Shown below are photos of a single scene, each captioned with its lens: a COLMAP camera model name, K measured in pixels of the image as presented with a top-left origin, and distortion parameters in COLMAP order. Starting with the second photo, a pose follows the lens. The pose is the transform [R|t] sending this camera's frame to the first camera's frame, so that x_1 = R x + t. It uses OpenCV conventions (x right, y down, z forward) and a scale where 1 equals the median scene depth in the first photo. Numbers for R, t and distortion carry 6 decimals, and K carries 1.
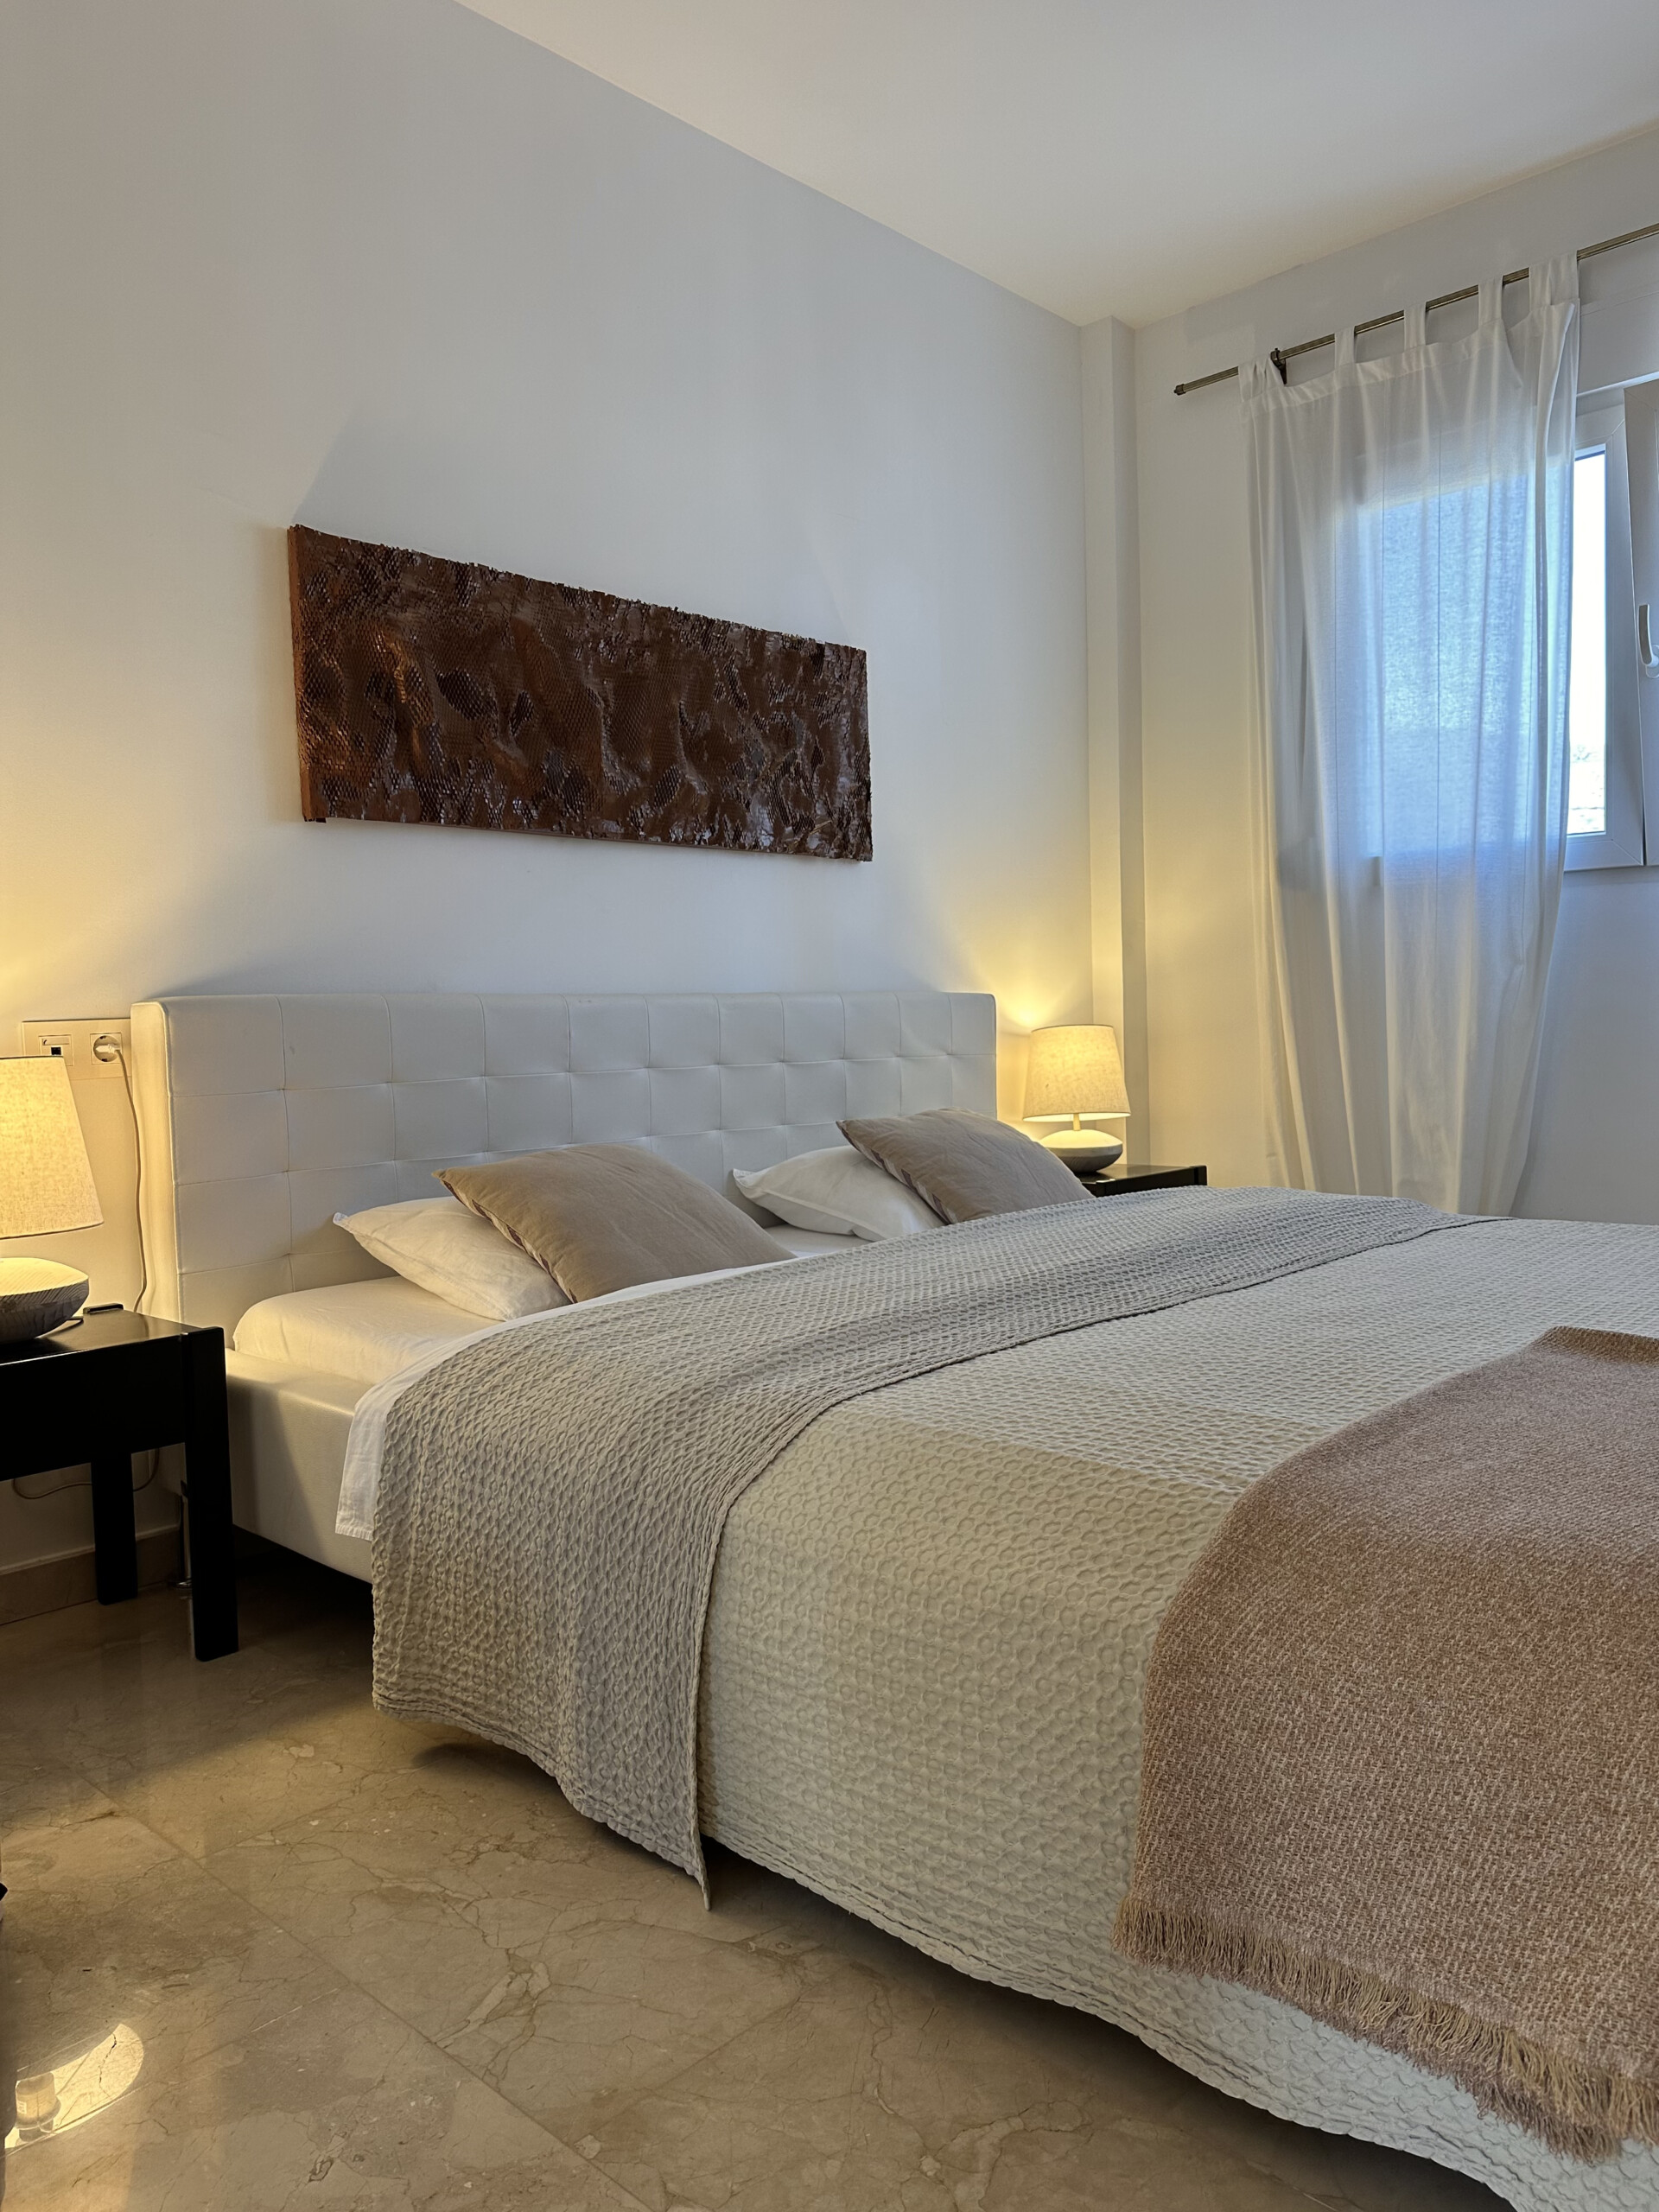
lens RADIAL K [[1564.7, 0, 828.1], [0, 1564.7, 1092.8], [0, 0, 1]] dist [0.195332, -0.389529]
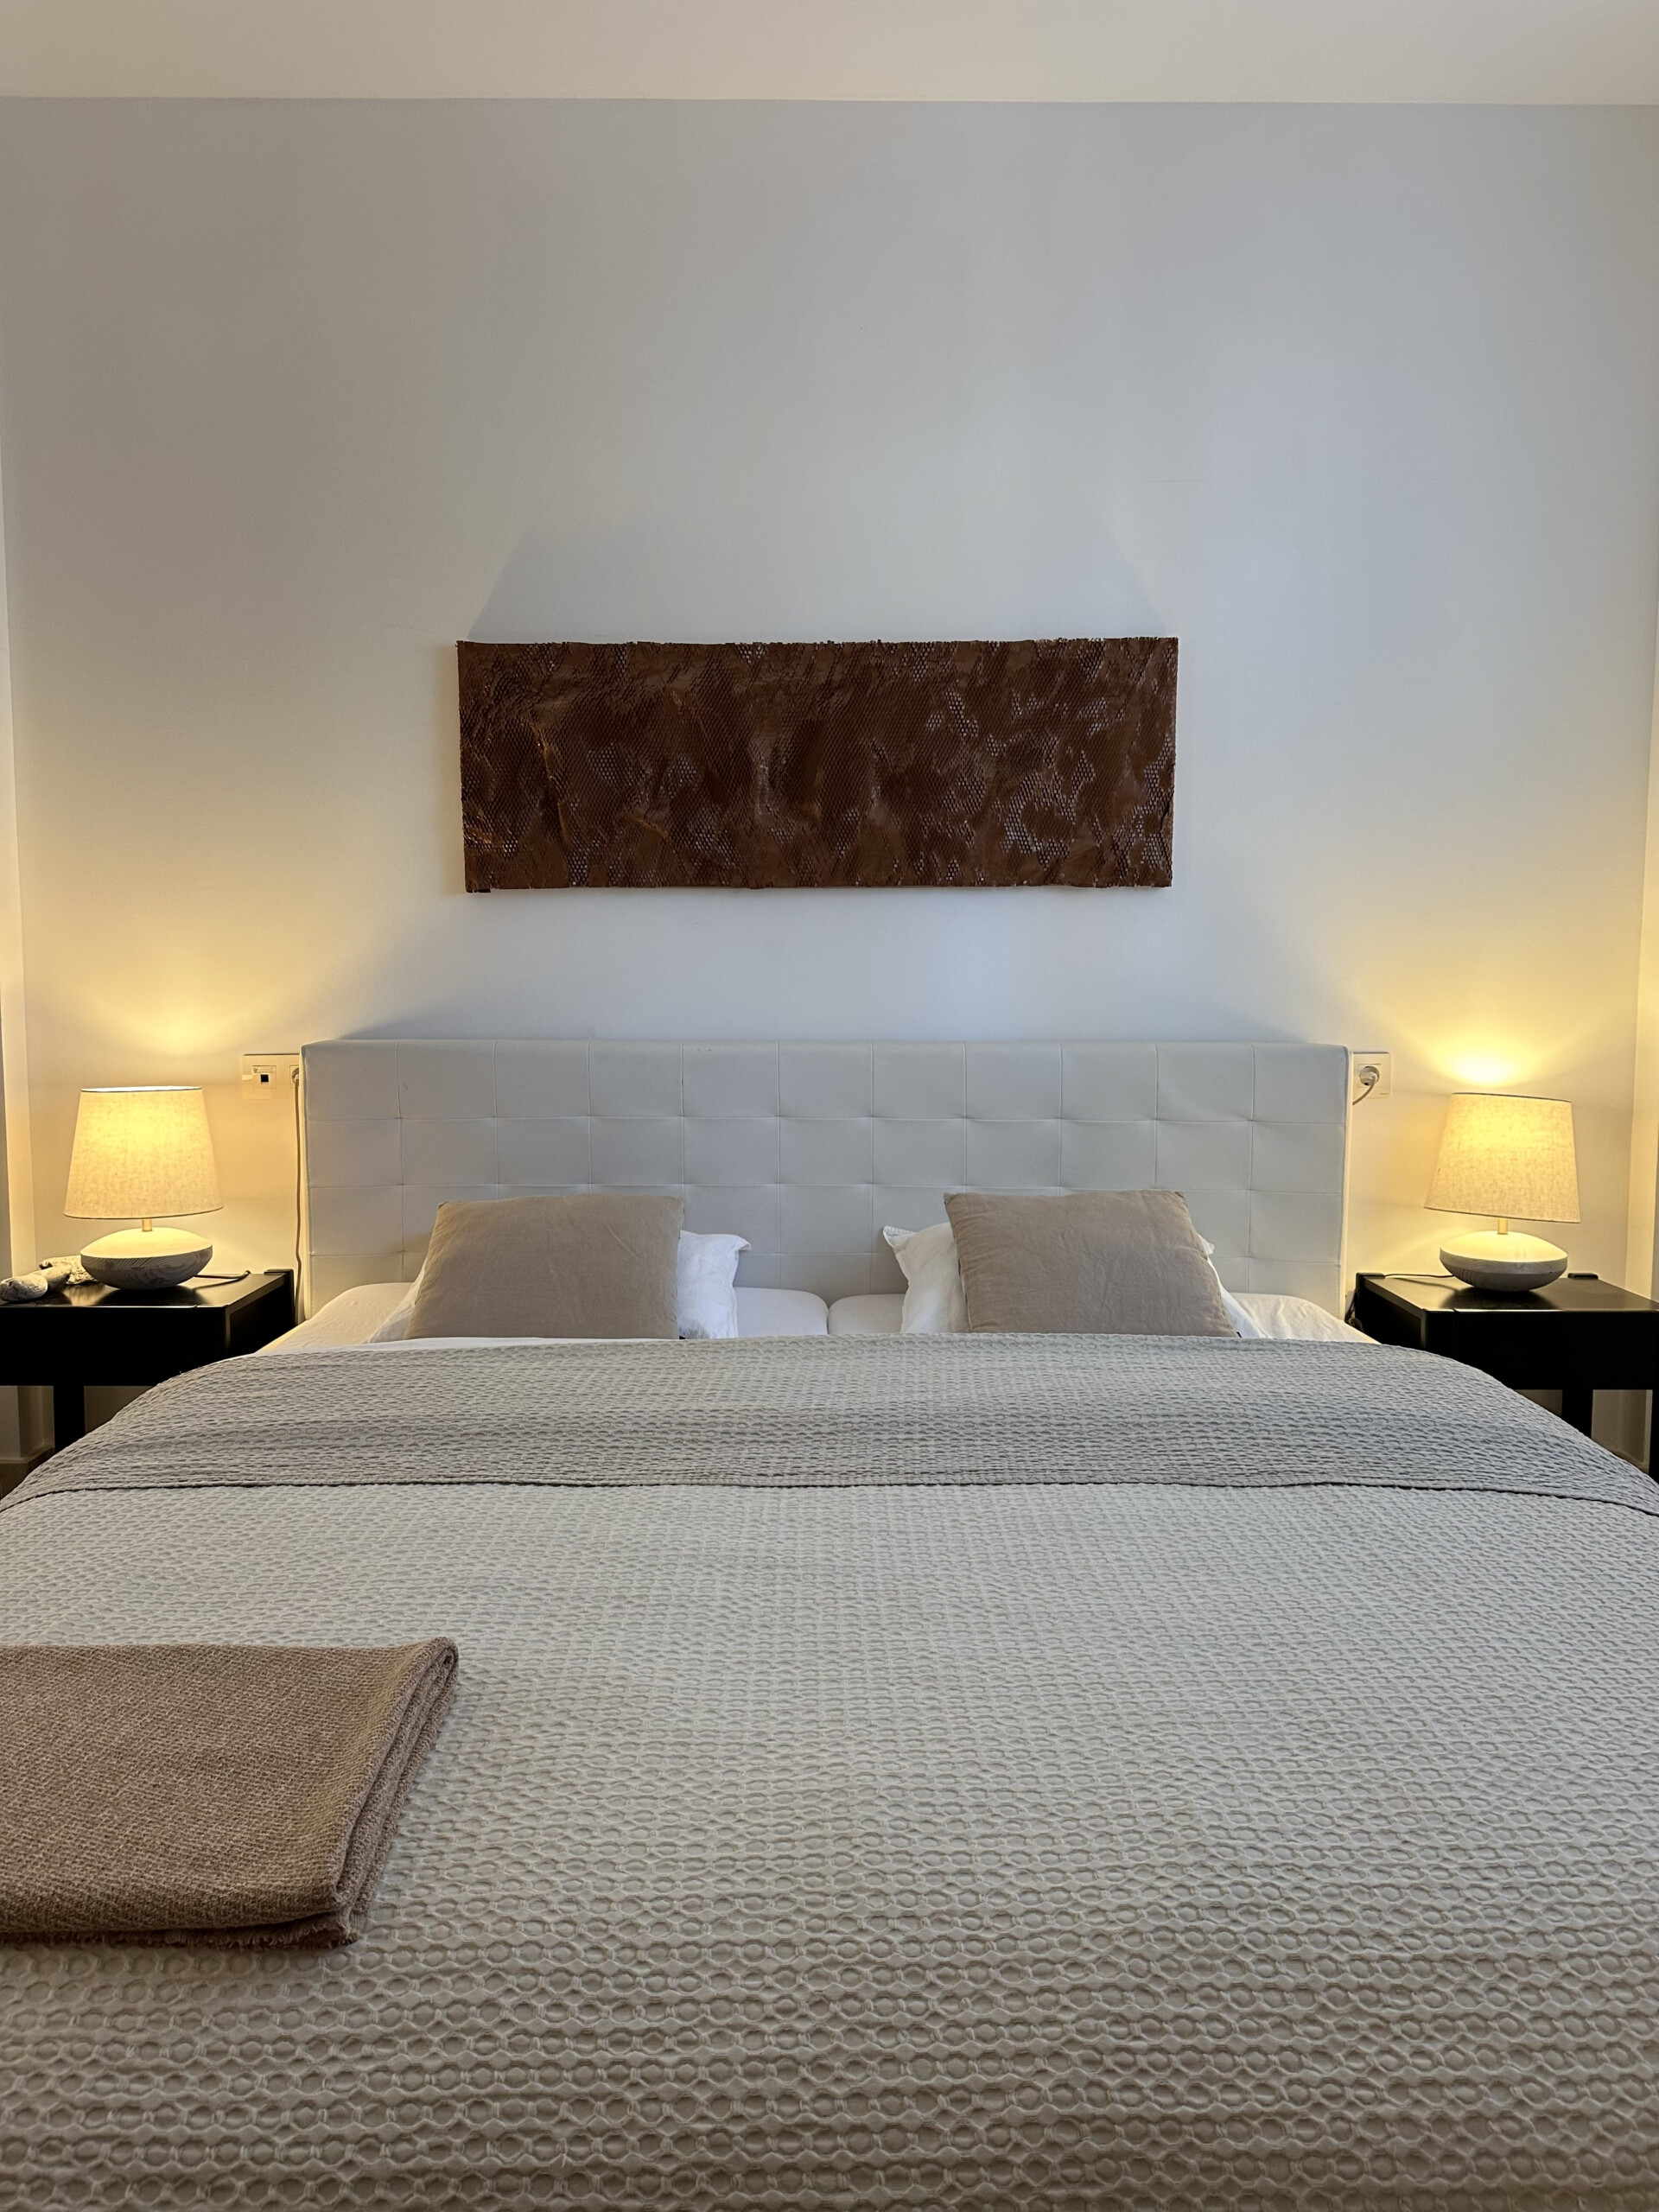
lens RADIAL K [[1564.7, 0, 828.1], [0, 1564.7, 1092.8], [0, 0, 1]] dist [0.195332, -0.389529]
pose [[0.683504, 0.090915, -0.724263, 0.563097], [-0.052589, 0.995768, 0.075366, -0.095865], [0.728049, -0.013425, 0.685393, 0.293734]]
